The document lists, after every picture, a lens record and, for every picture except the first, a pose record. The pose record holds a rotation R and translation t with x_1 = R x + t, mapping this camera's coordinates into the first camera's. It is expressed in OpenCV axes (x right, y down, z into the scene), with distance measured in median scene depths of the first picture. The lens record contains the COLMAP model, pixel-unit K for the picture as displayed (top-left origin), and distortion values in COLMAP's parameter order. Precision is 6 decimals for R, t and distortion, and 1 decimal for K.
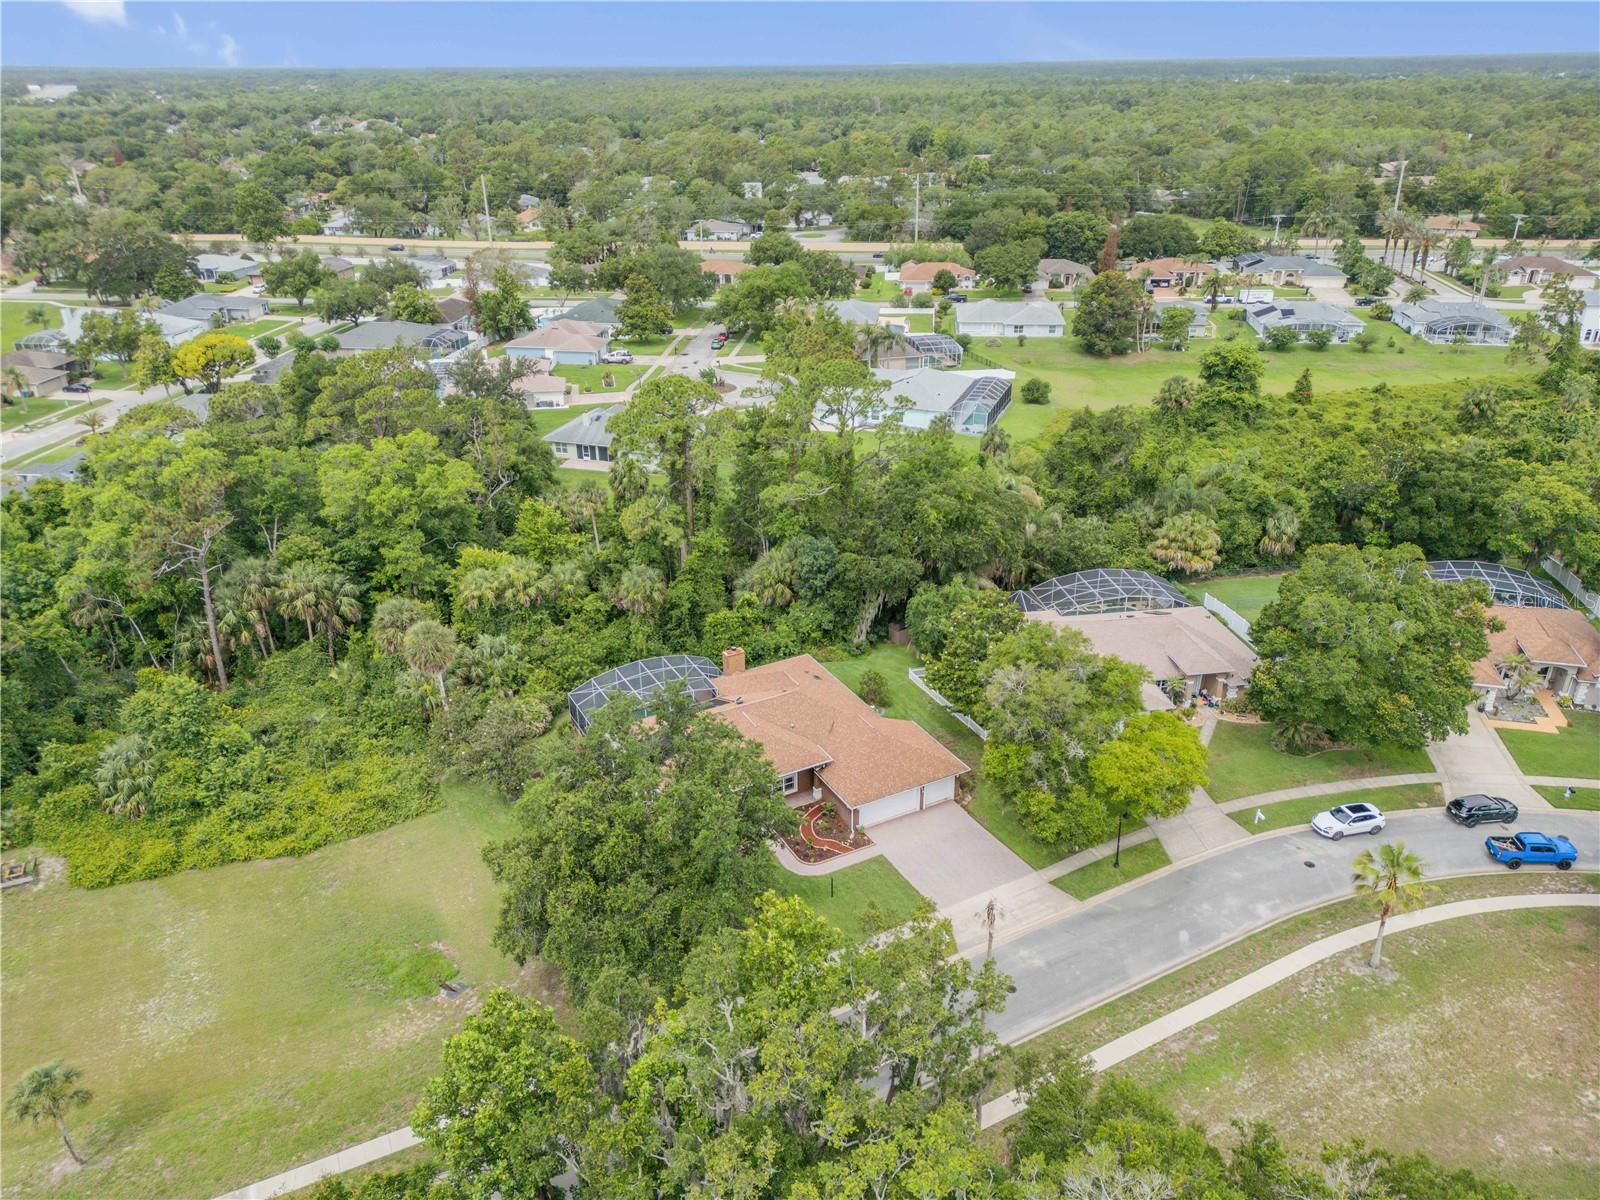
lens RADIAL K [[1121.6, 0, 800.0], [0, 1121.6, 600.0], [0, 0, 1]] dist [0.085823, -0.089666]
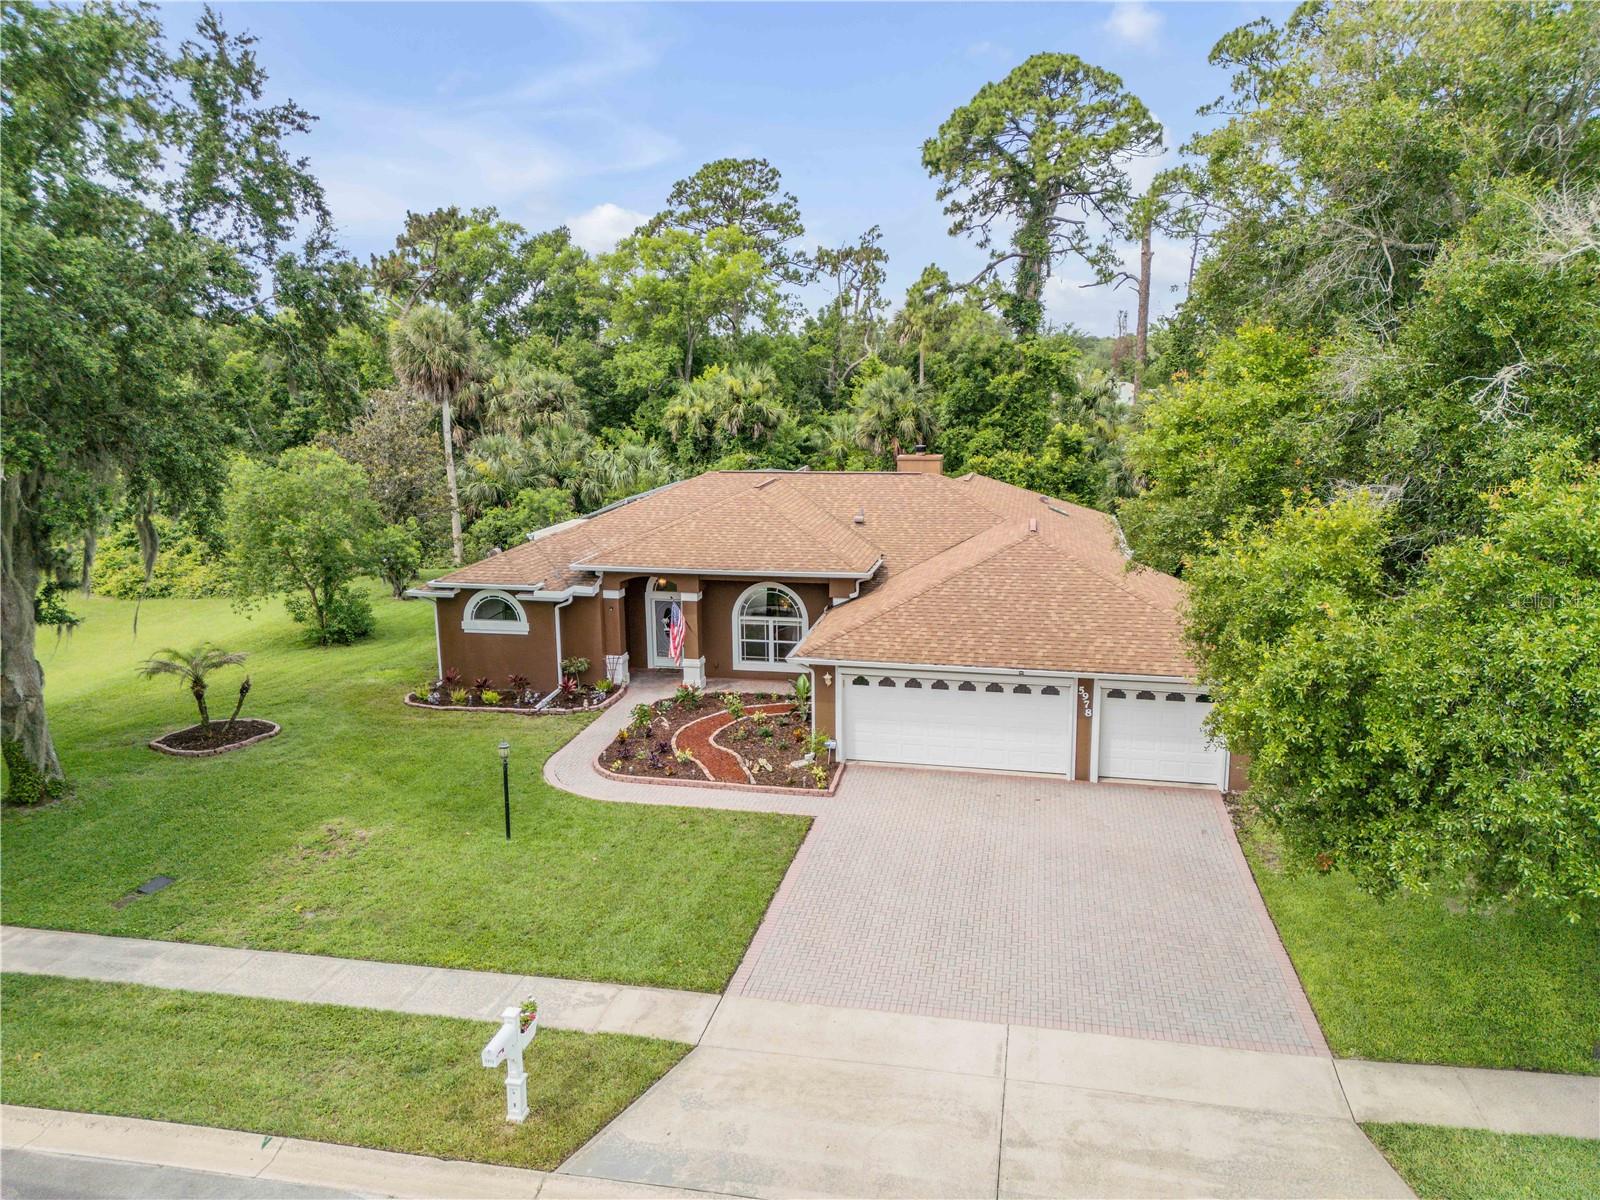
lens RADIAL K [[1121.6, 0, 800.0], [0, 1121.6, 600.0], [0, 0, 1]] dist [0.085823, -0.089666]
pose [[0.761010, 0.133123, -0.634934, 0.181115], [-0.272262, 0.953895, -0.126327, 0.155307], [0.588843, 0.269004, 0.762168, 0.566126]]
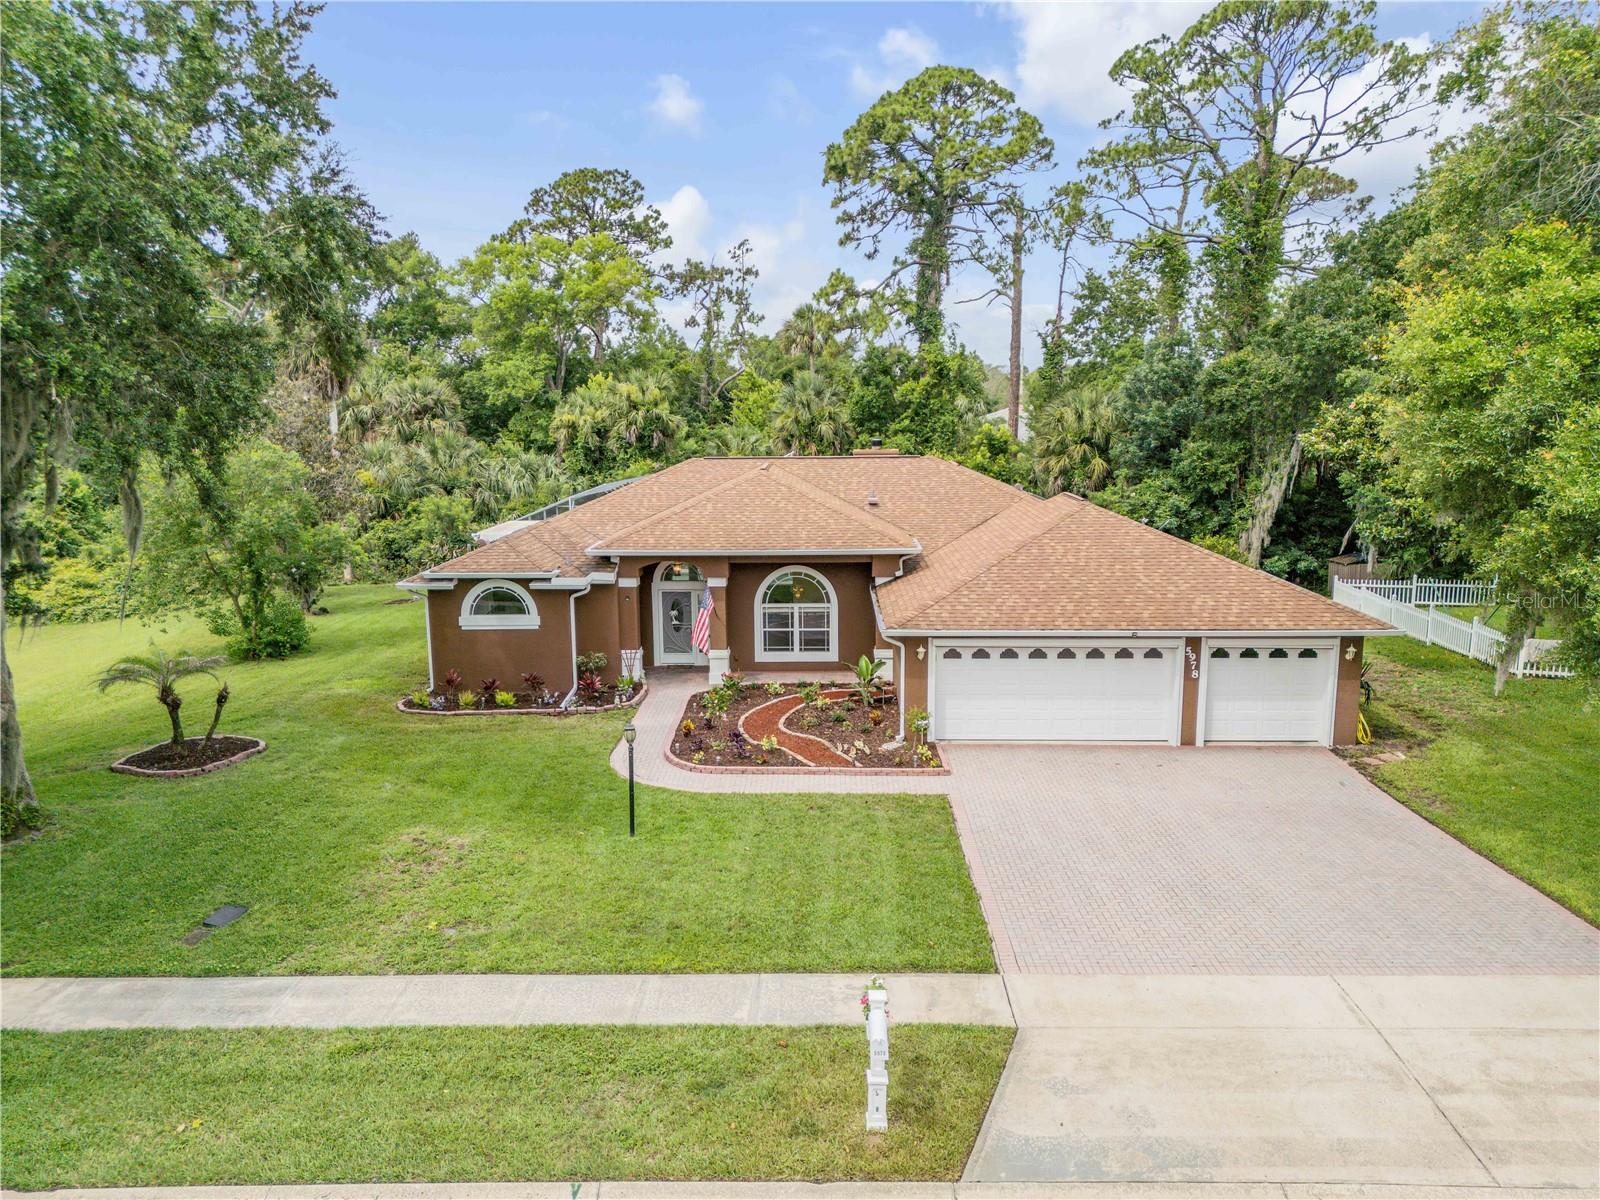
lens RADIAL K [[1121.6, 0, 800.0], [0, 1121.6, 600.0], [0, 0, 1]] dist [0.085823, -0.089666]
pose [[0.866460, 0.087353, -0.491545, 0.125087], [-0.211239, 0.956245, -0.202420, 0.179393], [0.452356, 0.279222, 0.847000, 0.553820]]
